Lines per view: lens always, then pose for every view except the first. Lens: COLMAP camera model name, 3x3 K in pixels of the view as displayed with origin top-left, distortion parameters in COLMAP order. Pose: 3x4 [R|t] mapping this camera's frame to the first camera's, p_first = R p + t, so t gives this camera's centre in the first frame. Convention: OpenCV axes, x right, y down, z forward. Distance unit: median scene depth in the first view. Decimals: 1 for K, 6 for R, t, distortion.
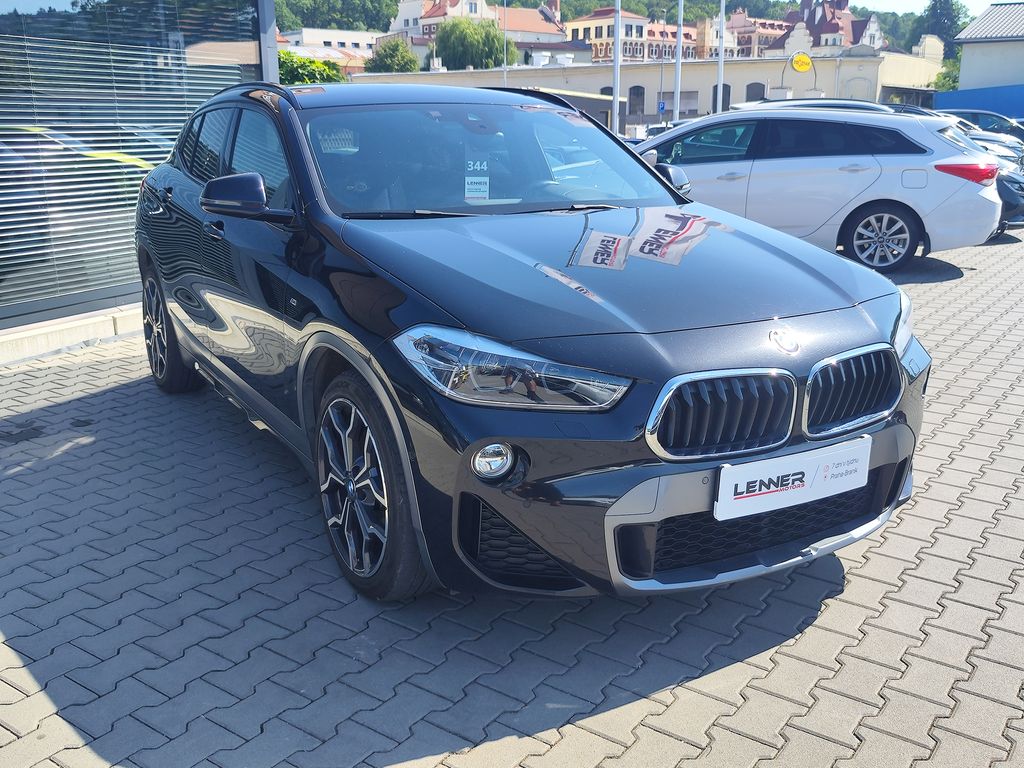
lens RADIAL K [[960.2, 0, 512.0], [0, 960.2, 384.0], [0, 0, 1]] dist [0.011238, -0.006884]
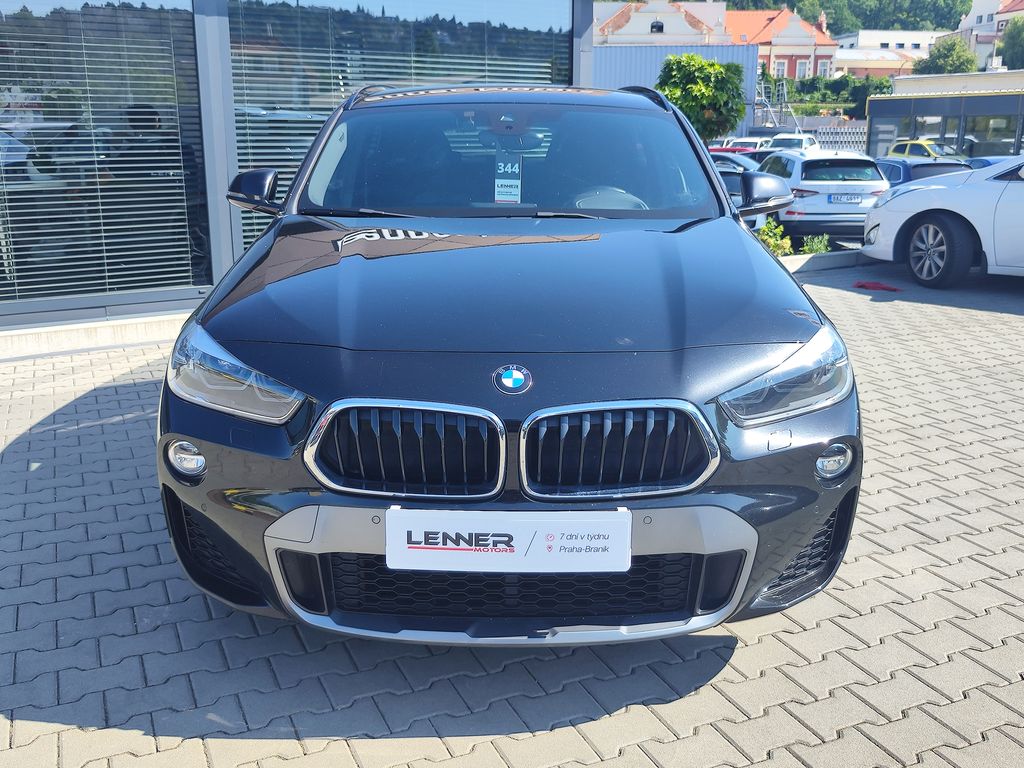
lens RADIAL K [[960.2, 0, 512.0], [0, 960.2, 384.0], [0, 0, 1]] dist [0.011238, -0.006884]
pose [[0.874756, 0.130289, -0.466719, 0.679528], [-0.132317, 0.990795, 0.028593, -0.064004], [0.466148, 0.036743, 0.883943, 0.250511]]
